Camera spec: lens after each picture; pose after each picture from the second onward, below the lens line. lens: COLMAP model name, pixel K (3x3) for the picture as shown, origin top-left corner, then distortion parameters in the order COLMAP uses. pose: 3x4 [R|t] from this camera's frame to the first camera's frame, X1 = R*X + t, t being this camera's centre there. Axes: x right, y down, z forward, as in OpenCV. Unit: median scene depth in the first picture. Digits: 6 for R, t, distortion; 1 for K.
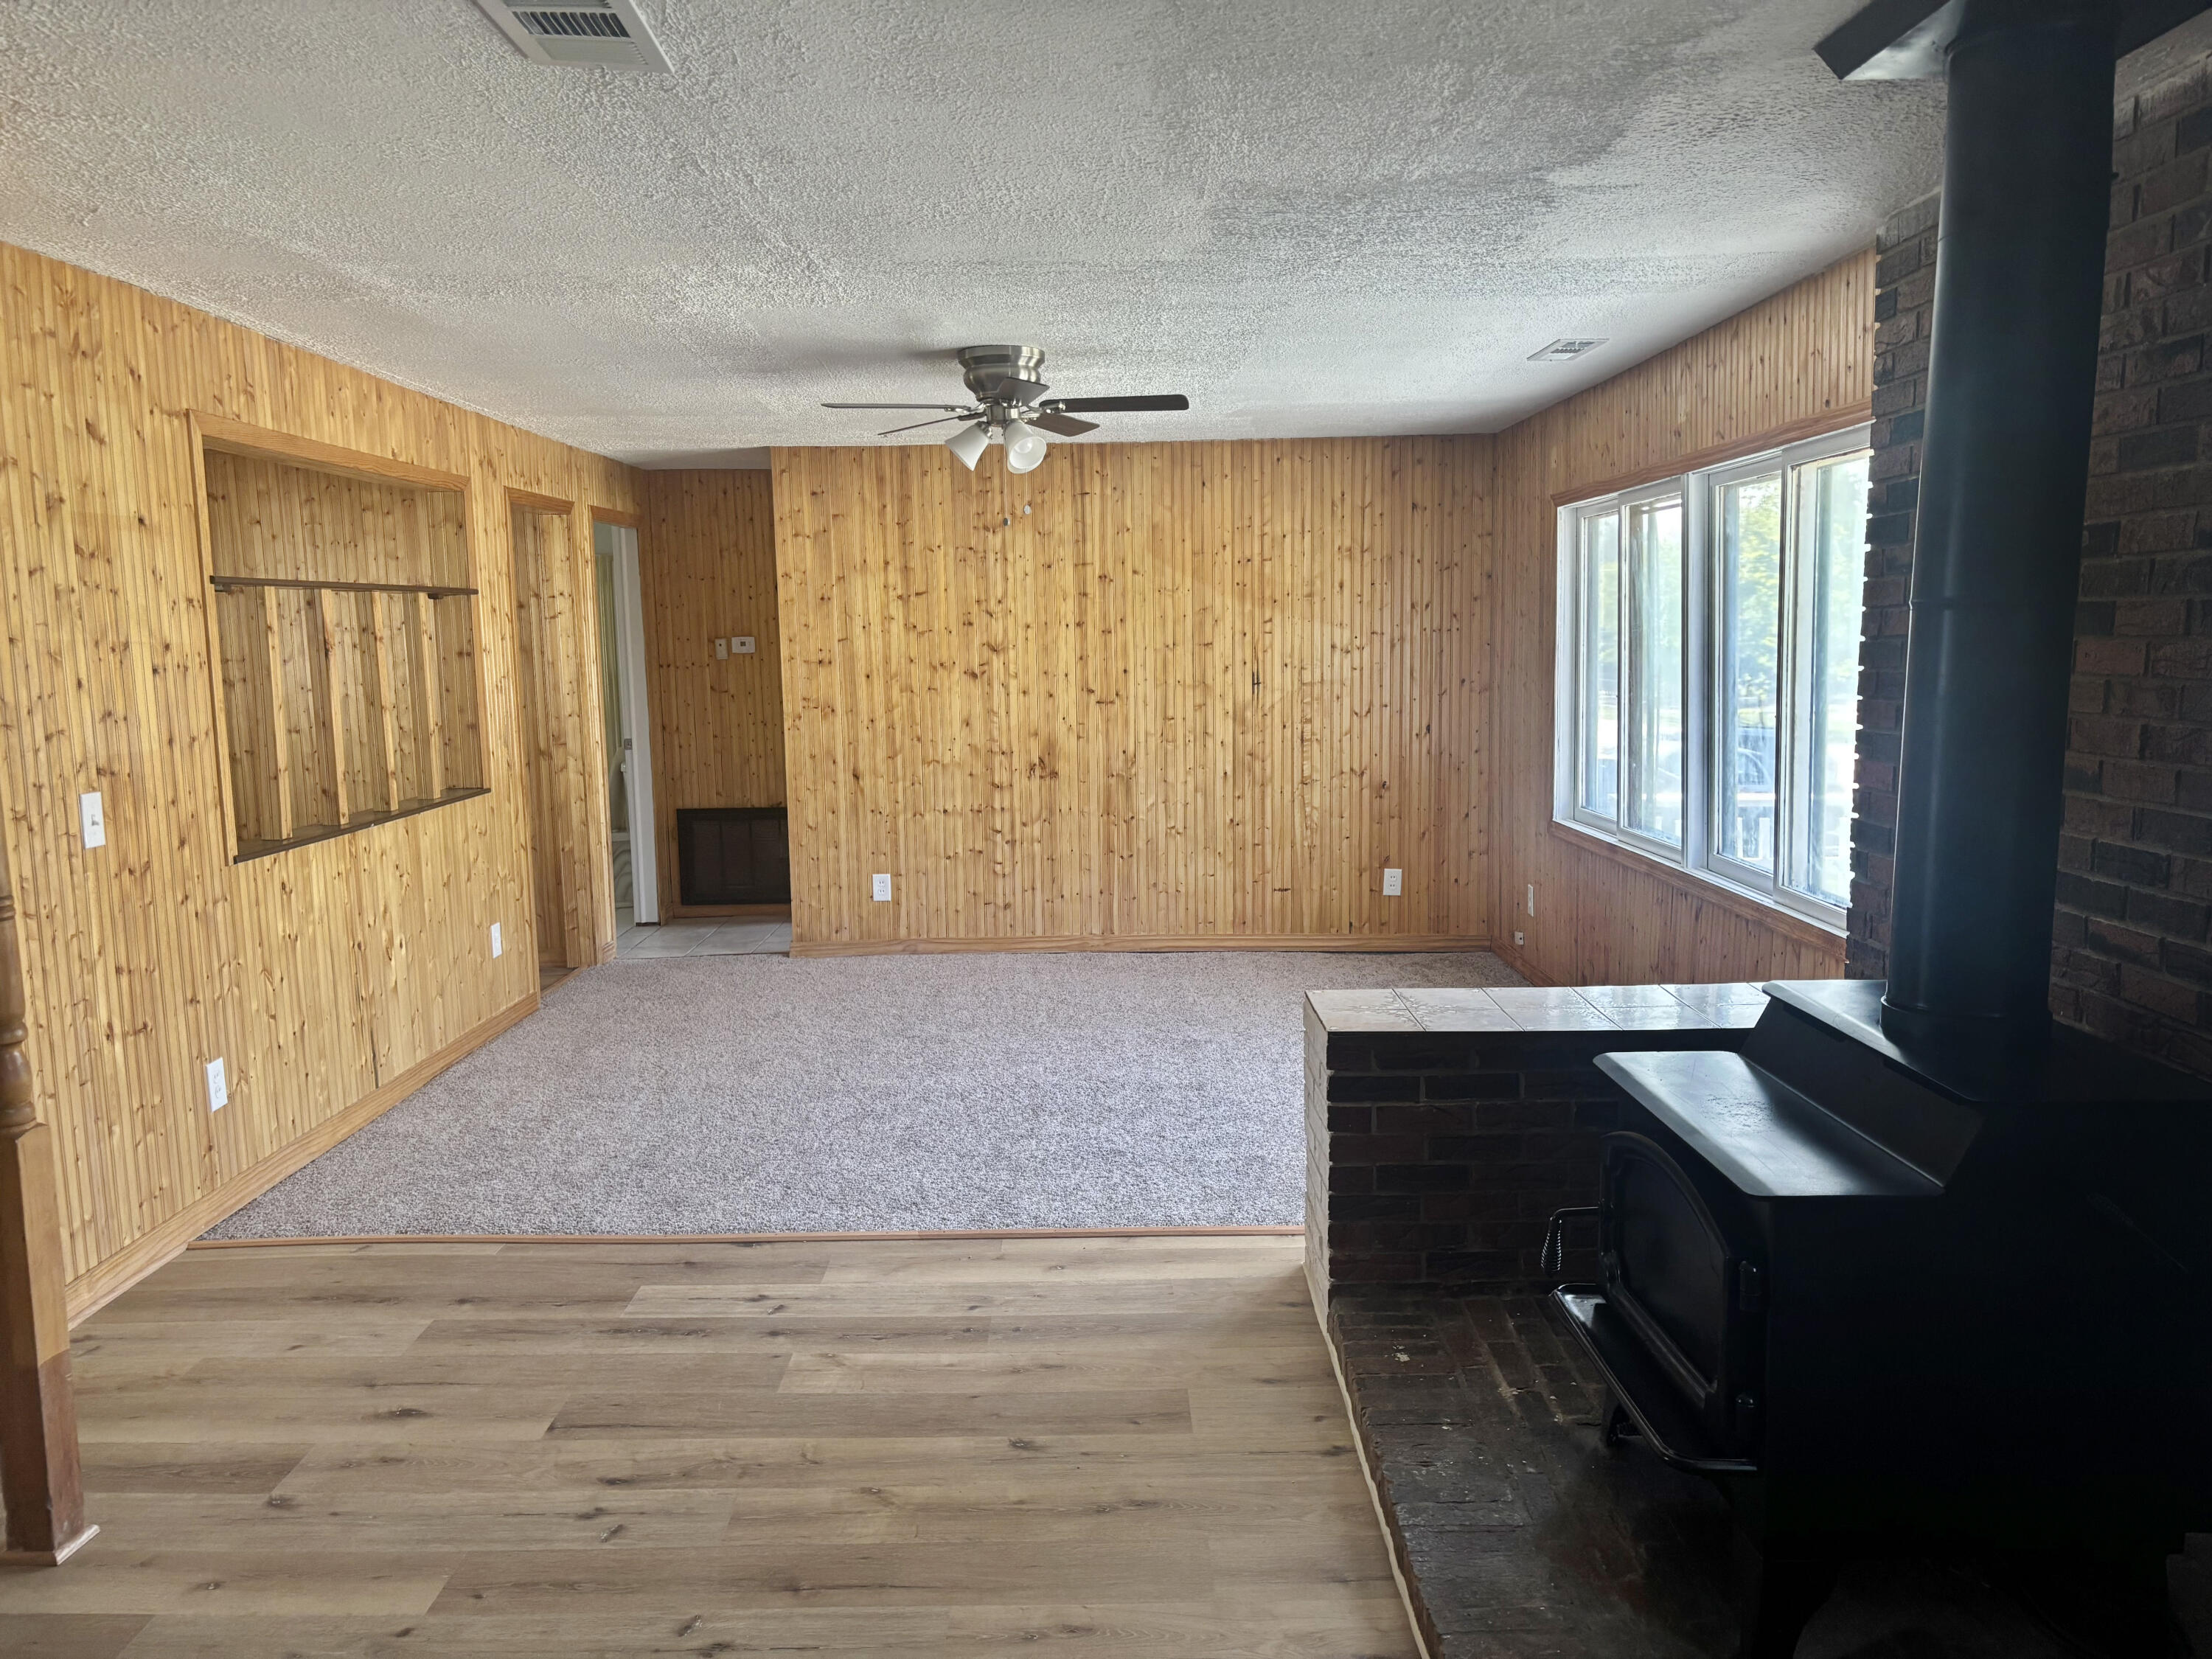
lens RADIAL K [[1682.4, 0, 1102.4], [0, 1682.4, 831.5], [0, 0, 1]] dist [0.029697, -0.046333]
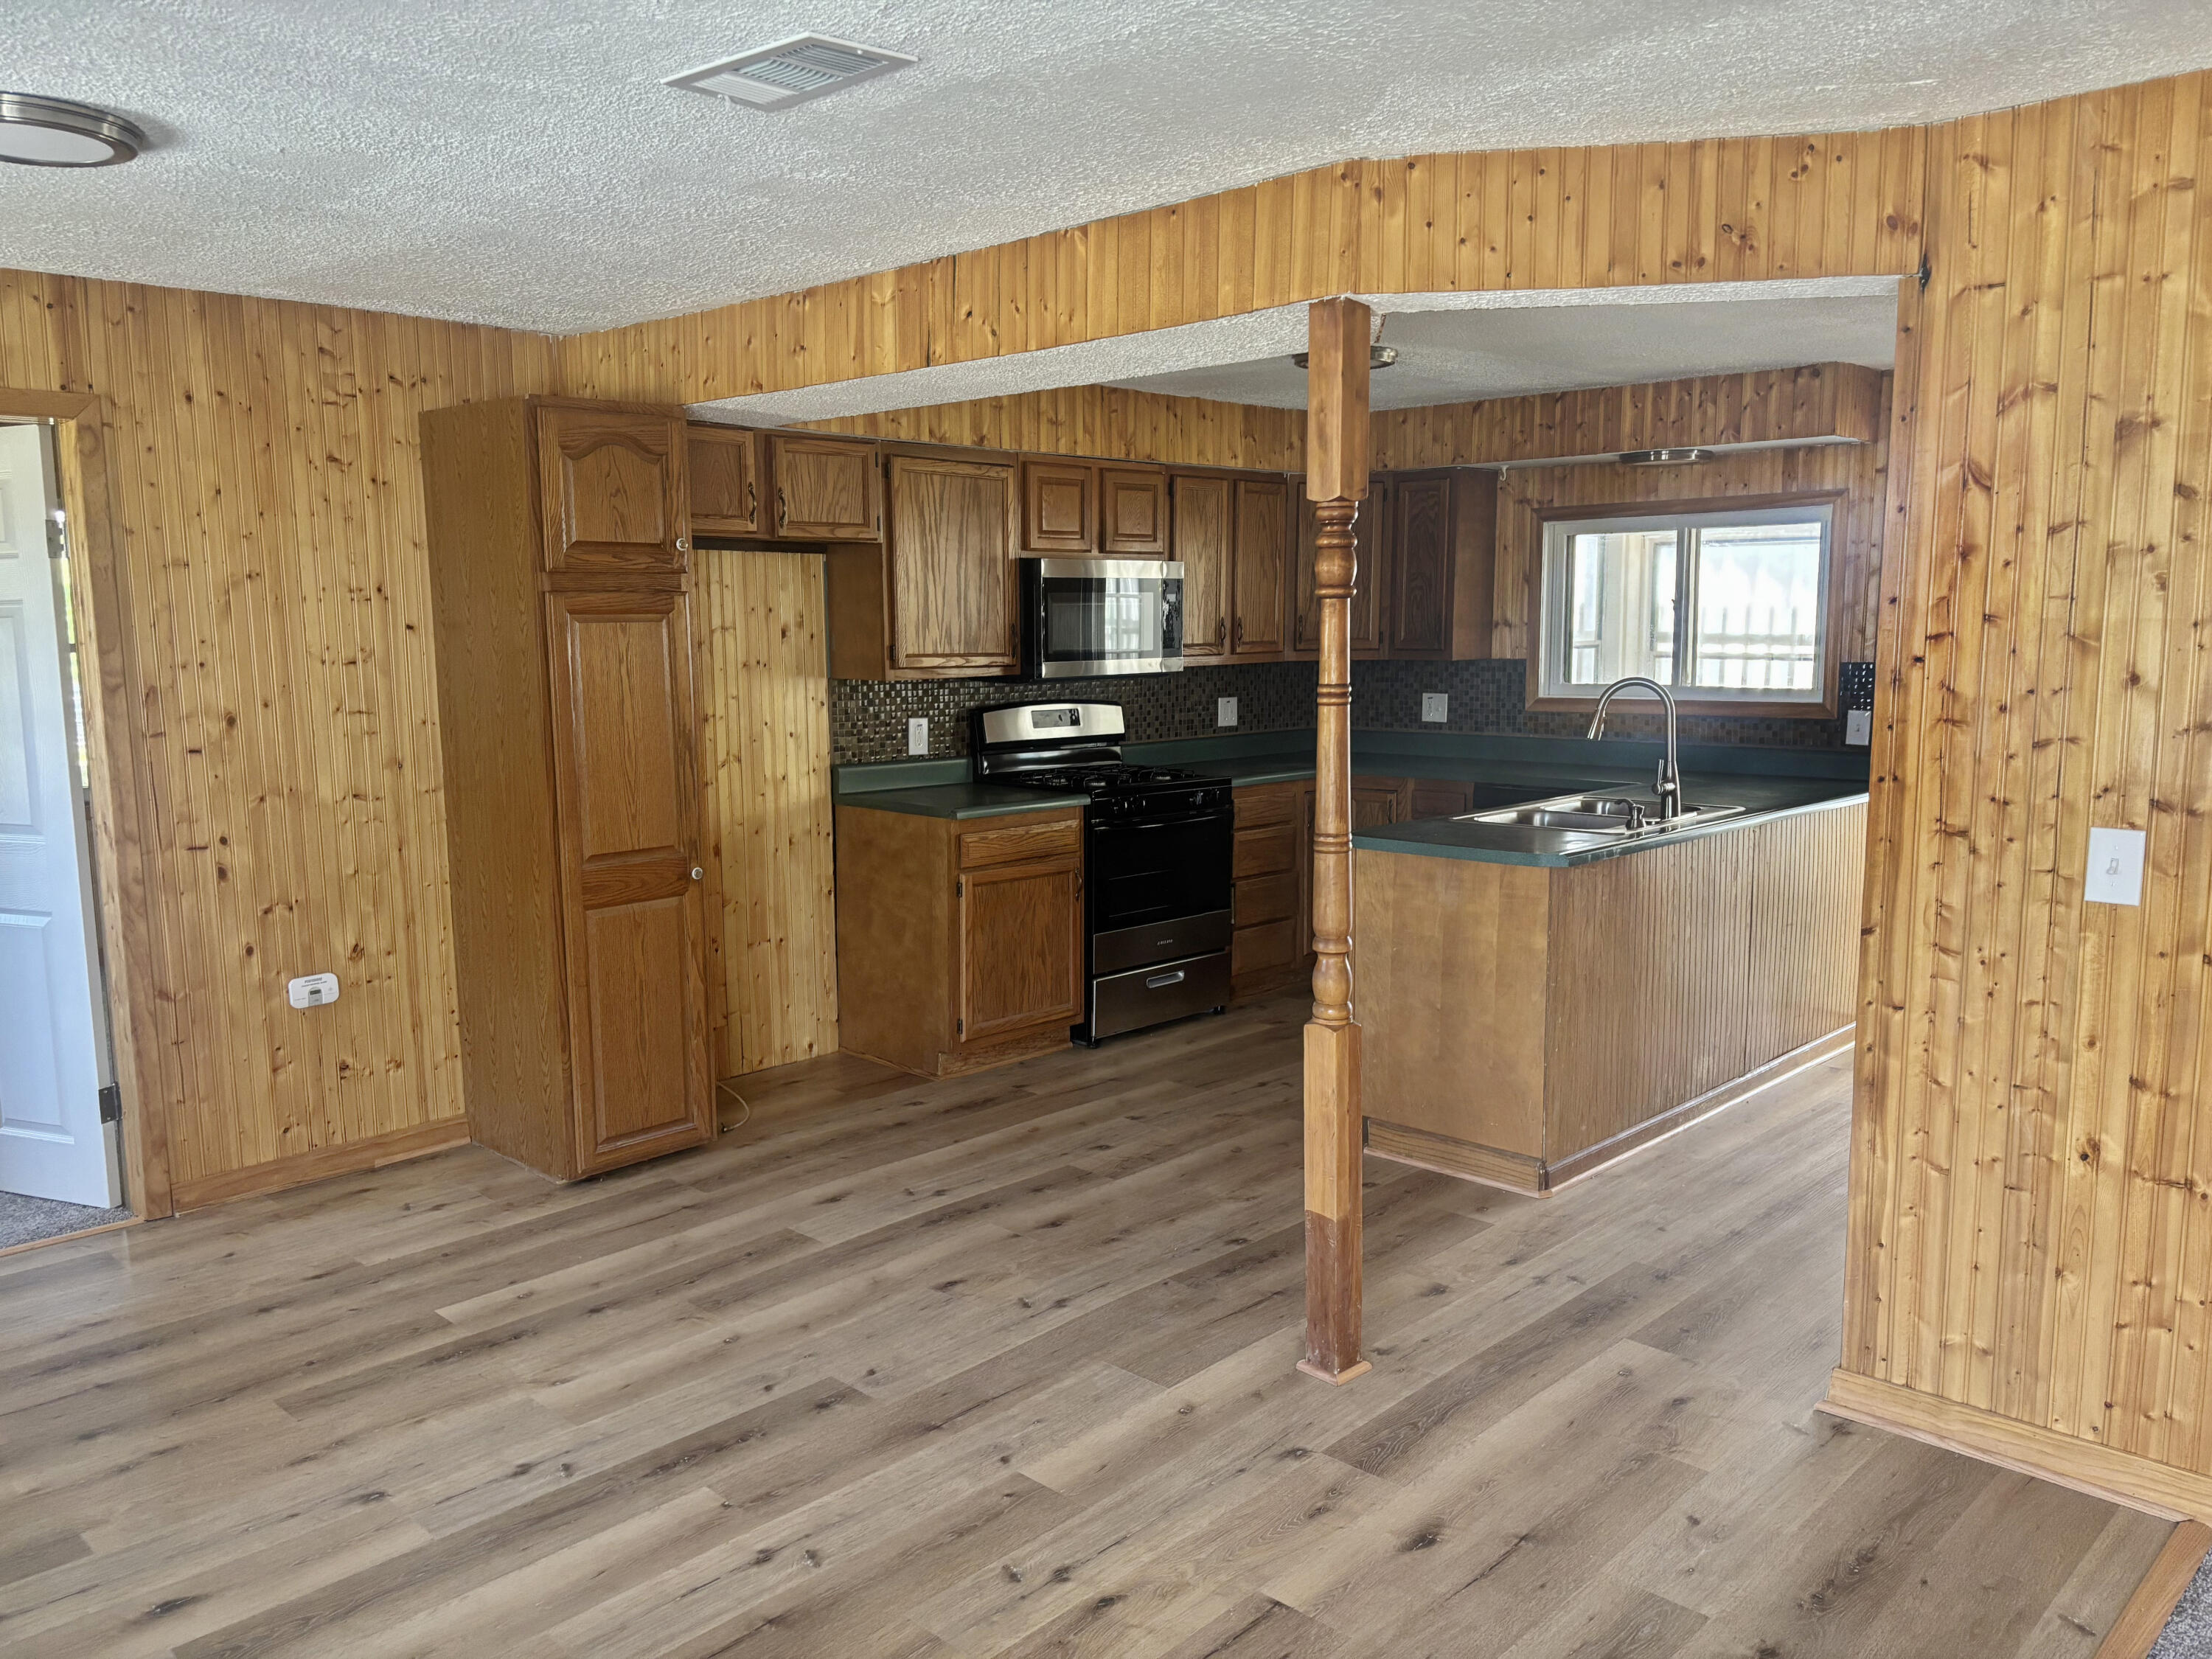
lens RADIAL K [[1682.4, 0, 1103.2], [0, 1682.4, 847.6], [0, 0, 1]] dist [0.029697, -0.046333]
pose [[-0.705318, 0.124634, -0.697849, 0.228436], [-0.061356, 0.969996, 0.235250, -0.167737], [0.706231, 0.208743, -0.676509, 1.247701]]
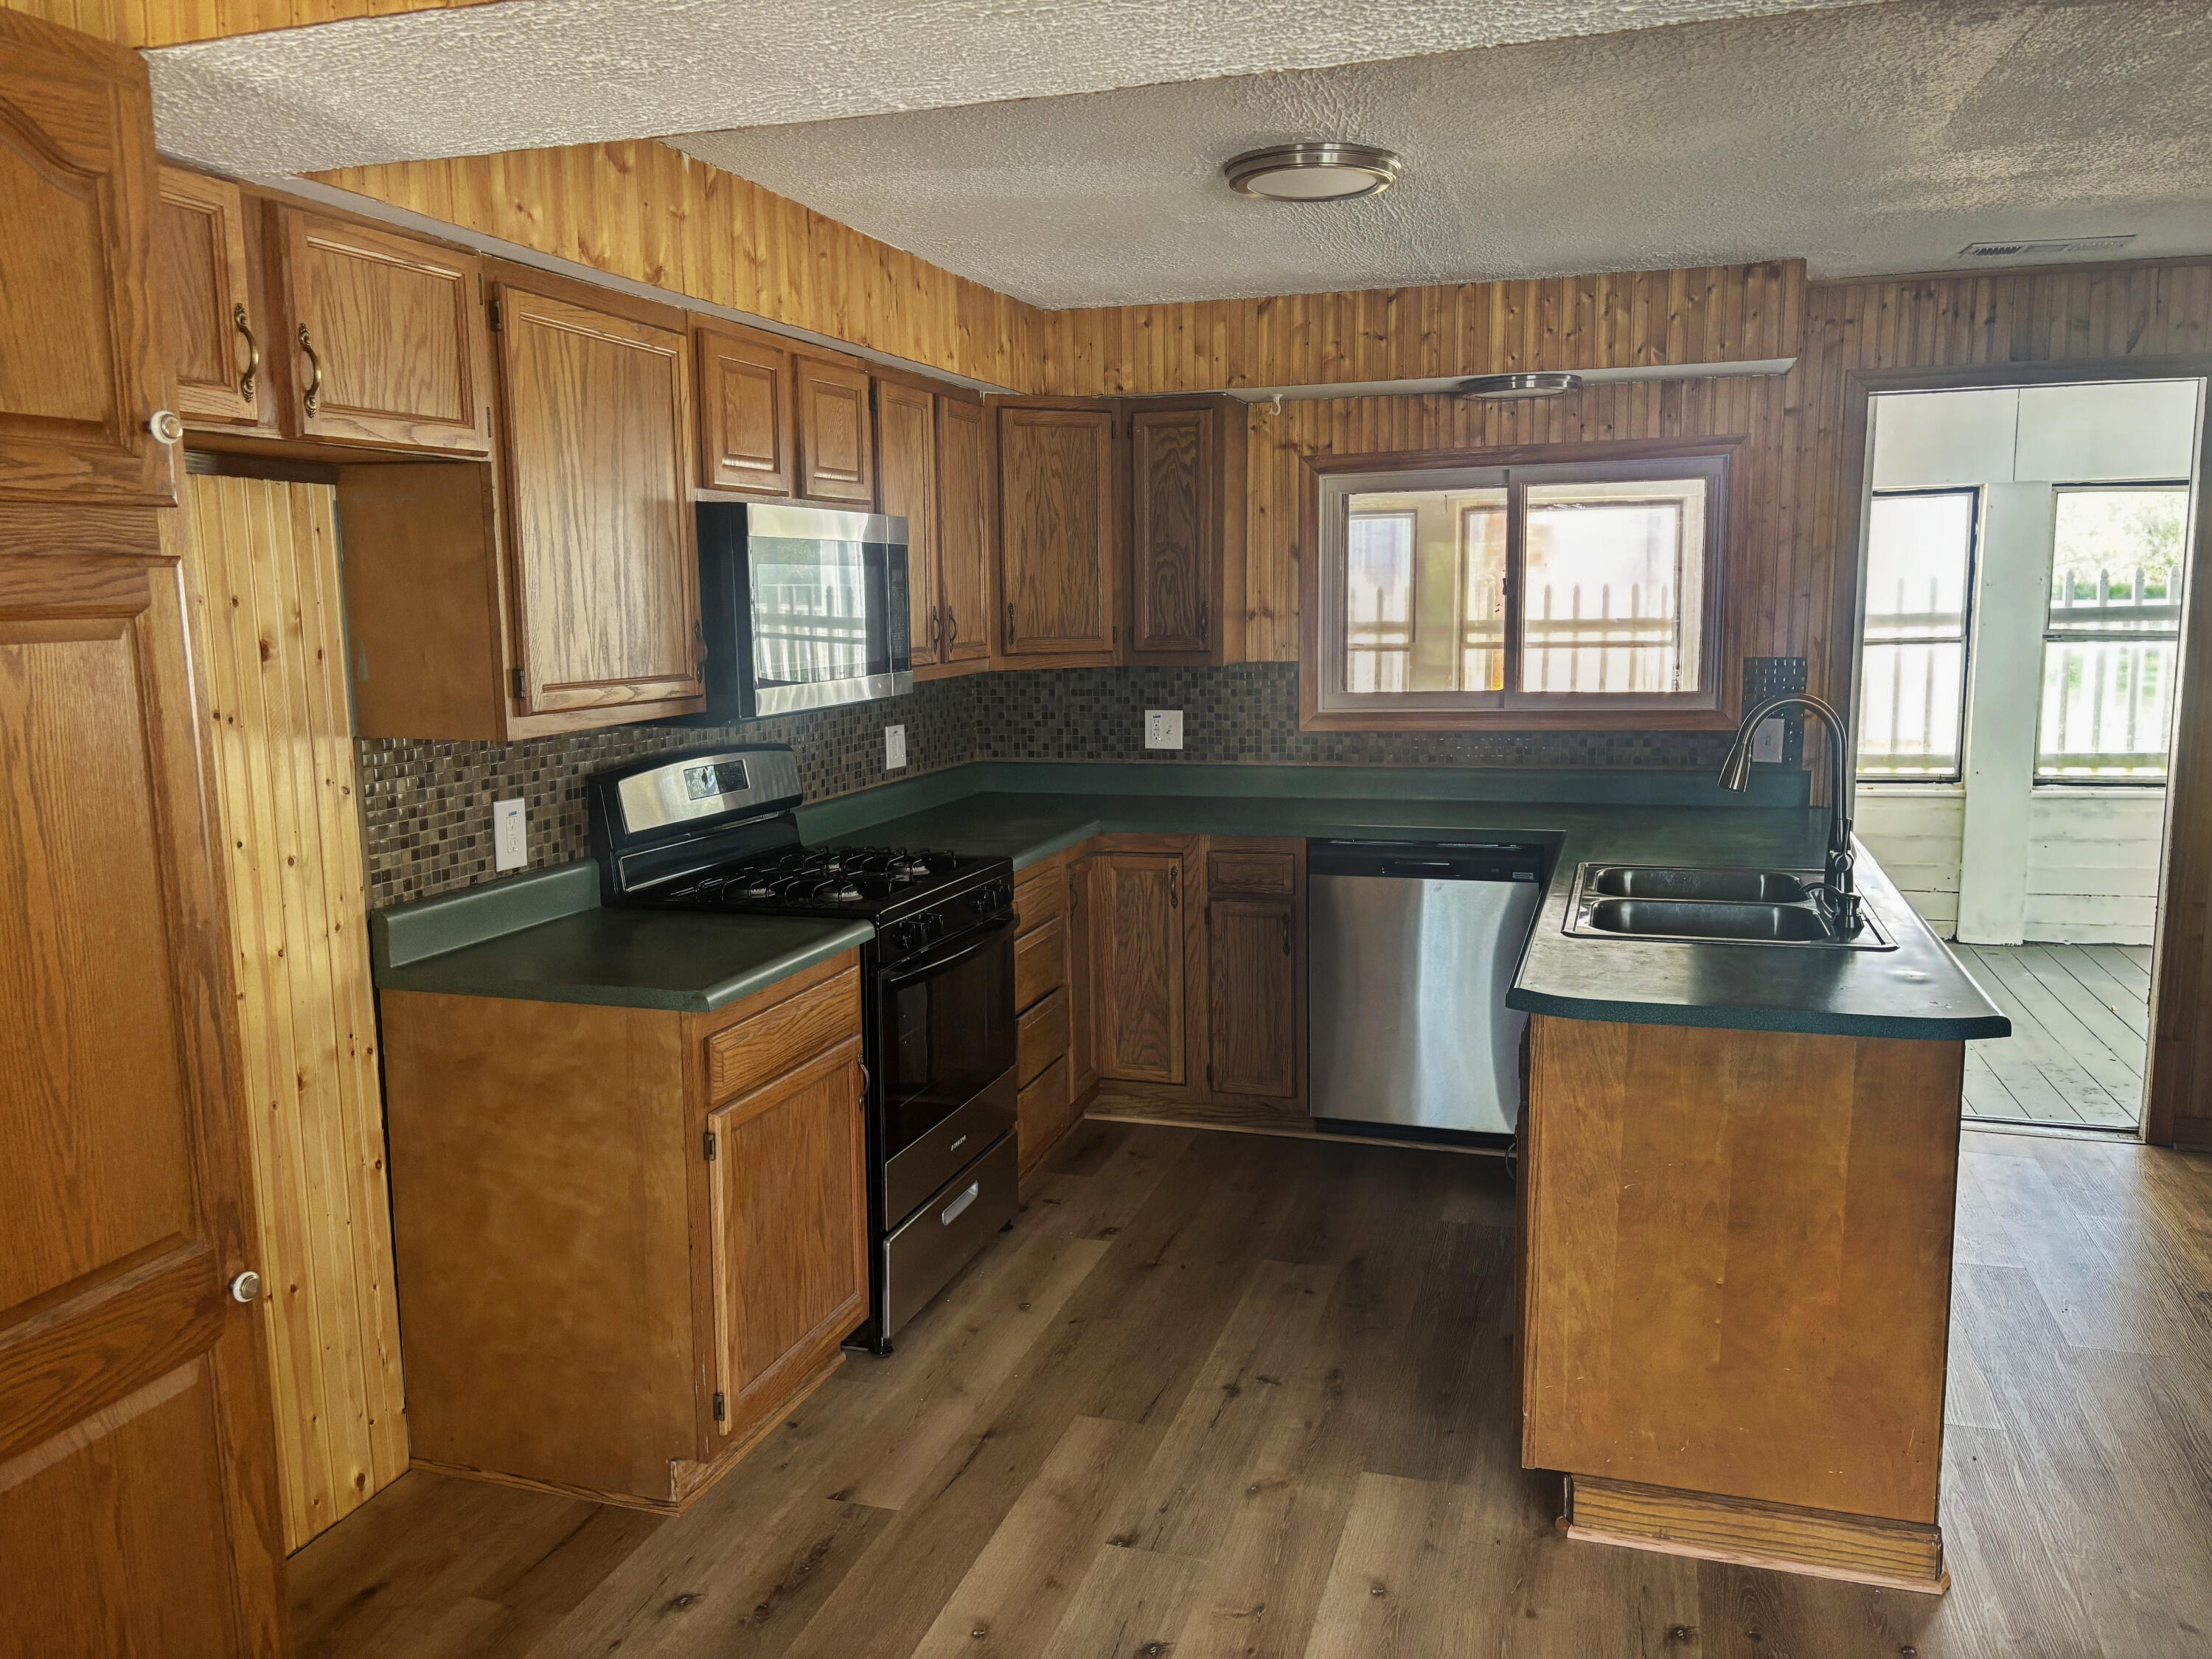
lens RADIAL K [[1682.4, 0, 1106.2], [0, 1682.4, 826.7], [0, 0, 1]] dist [0.029697, -0.046333]
pose [[-0.313724, 0.157833, -0.936304, 0.063454], [-0.091764, 0.976432, 0.195344, -0.120599], [0.945070, 0.147203, -0.291847, 0.865686]]
